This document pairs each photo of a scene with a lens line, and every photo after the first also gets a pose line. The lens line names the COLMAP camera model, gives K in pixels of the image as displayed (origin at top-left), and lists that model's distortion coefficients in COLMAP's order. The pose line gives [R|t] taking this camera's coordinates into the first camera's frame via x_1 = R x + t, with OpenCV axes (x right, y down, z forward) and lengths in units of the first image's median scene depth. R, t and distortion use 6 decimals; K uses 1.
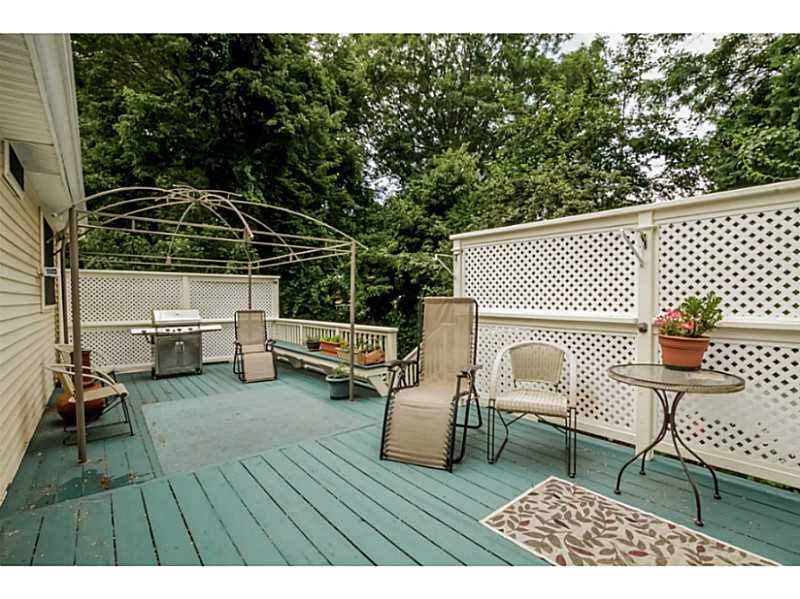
lens RADIAL K [[369.3, 0, 389.2], [0, 369.3, 304.9], [0, 0, 1]] dist [-0.024138, -0.000195]
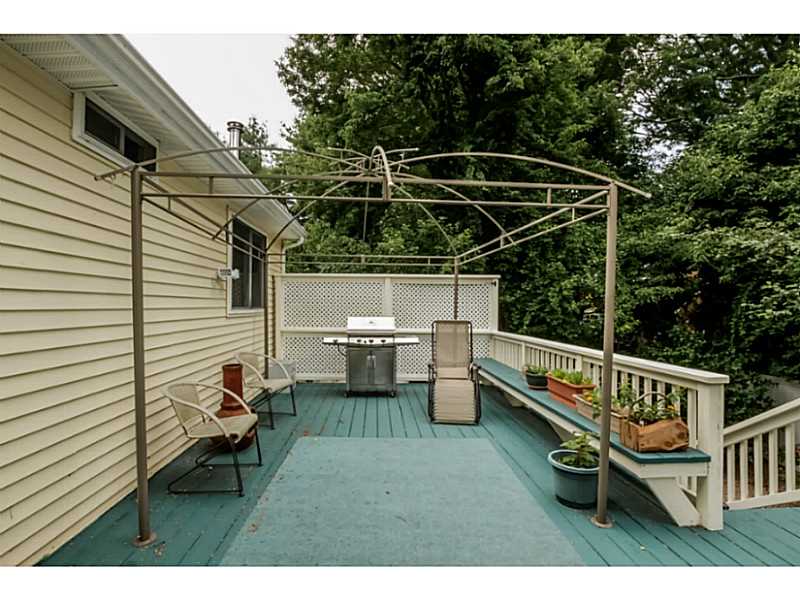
lens RADIAL K [[369.3, 0, 389.2], [0, 369.3, 305.4], [0, 0, 1]] dist [-0.024138, -0.000195]
pose [[0.798673, 0.010174, -0.601680, -0.027779], [-0.019869, 0.999758, -0.009469, -0.005567], [0.601437, 0.019518, 0.798681, 0.301816]]
